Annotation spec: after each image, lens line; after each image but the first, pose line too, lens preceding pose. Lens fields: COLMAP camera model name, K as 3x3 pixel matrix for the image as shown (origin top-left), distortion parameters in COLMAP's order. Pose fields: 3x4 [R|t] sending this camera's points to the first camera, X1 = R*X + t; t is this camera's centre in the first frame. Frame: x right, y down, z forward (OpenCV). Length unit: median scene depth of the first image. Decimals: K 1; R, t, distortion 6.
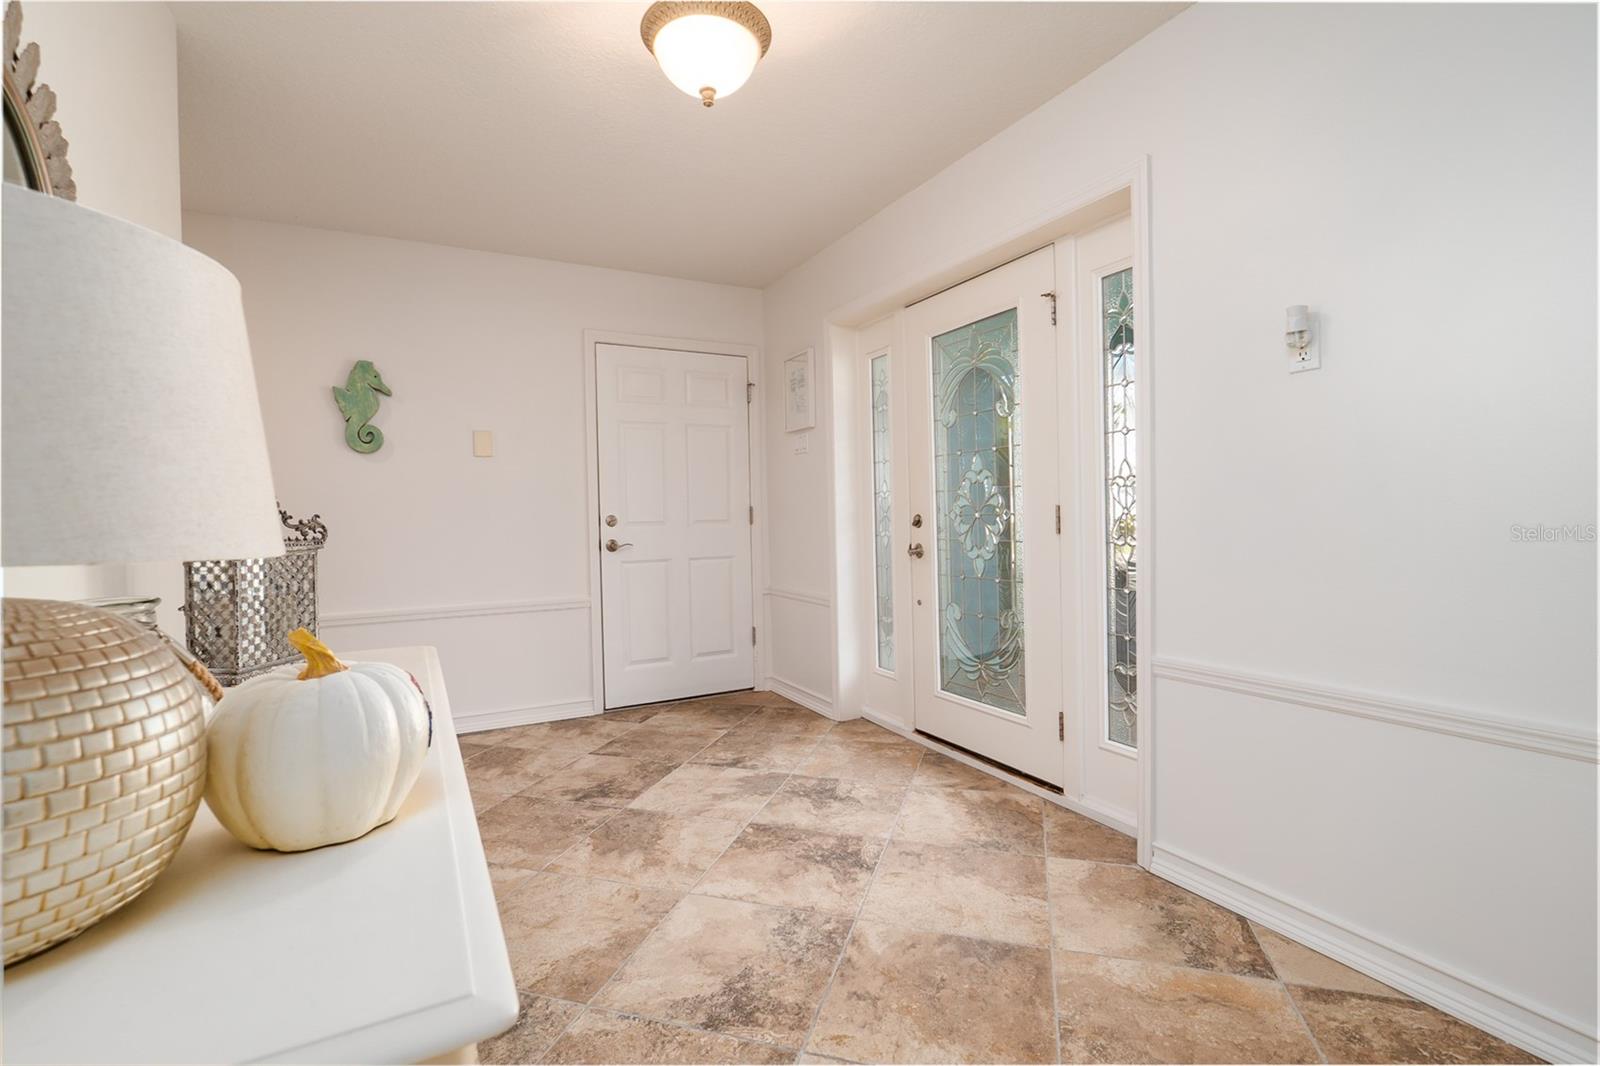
lens RADIAL K [[725.9, 0, 800.9], [0, 725.9, 529.0], [0, 0, 1]] dist [-0.017165, -0.000035]
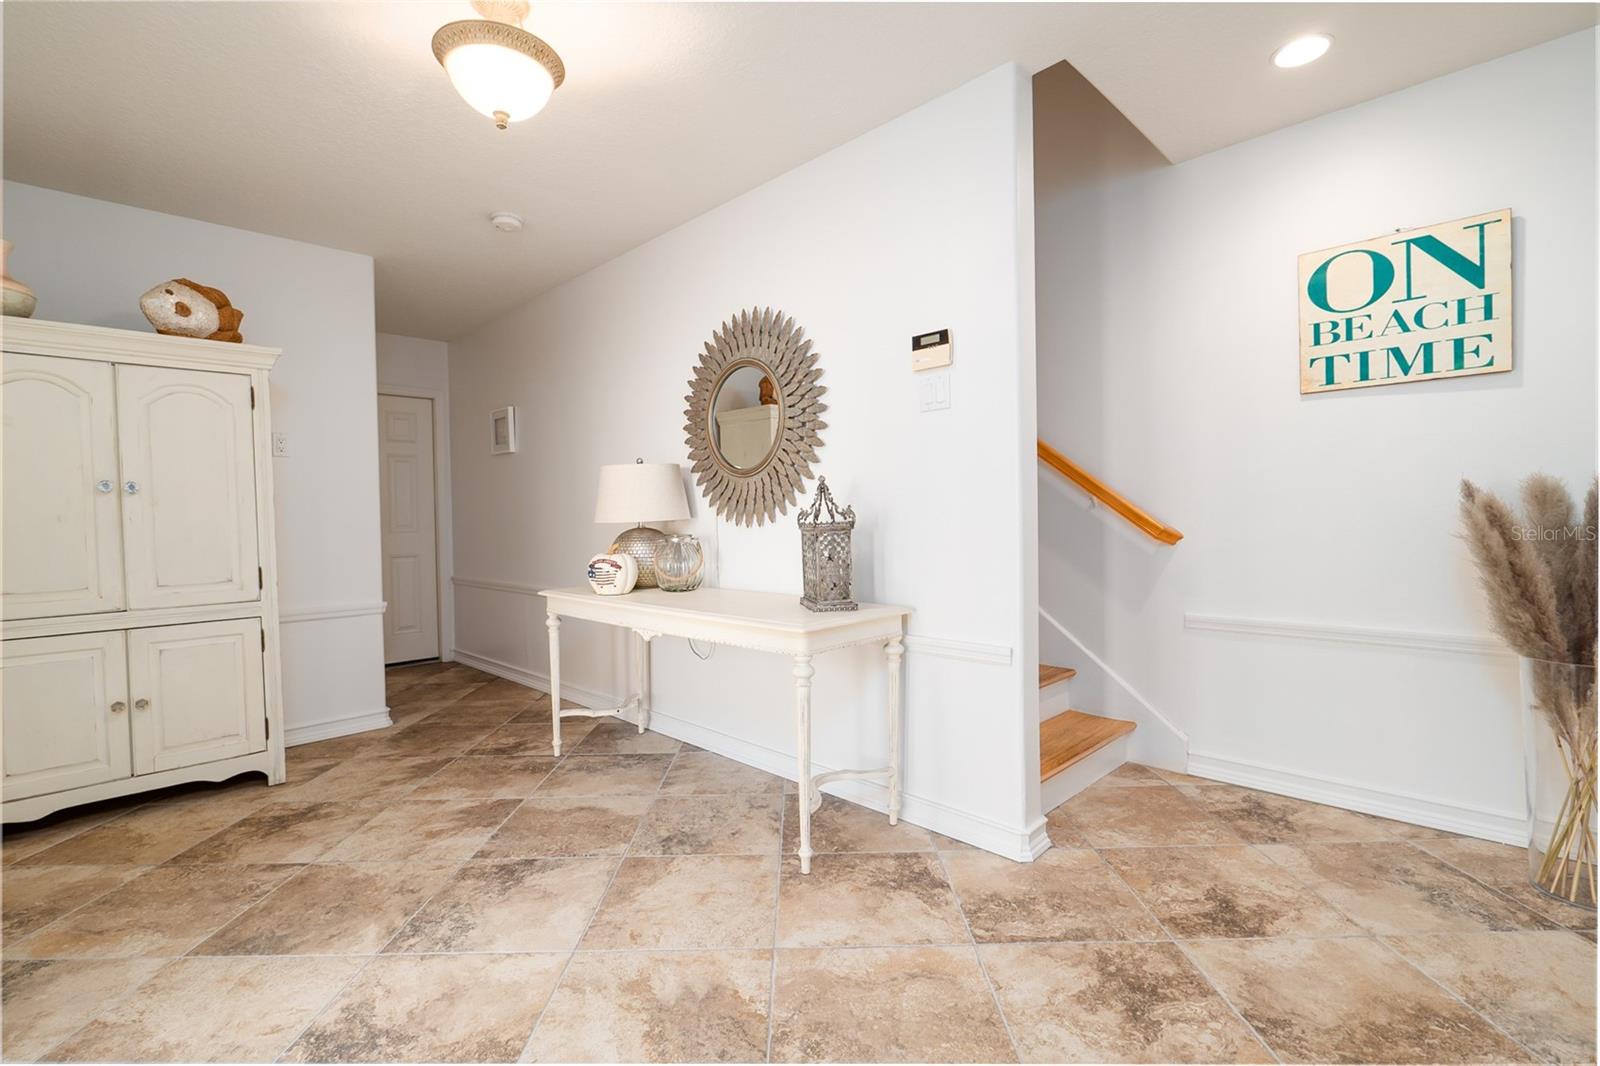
lens RADIAL K [[725.9, 0, 795.2], [0, 725.9, 530.1], [0, 0, 1]] dist [-0.017165, -0.000035]
pose [[-0.957608, 0.042631, -0.284902, -0.203429], [0.030517, 0.998437, 0.046827, -0.031948], [0.286453, 0.036148, -0.957412, 2.055127]]
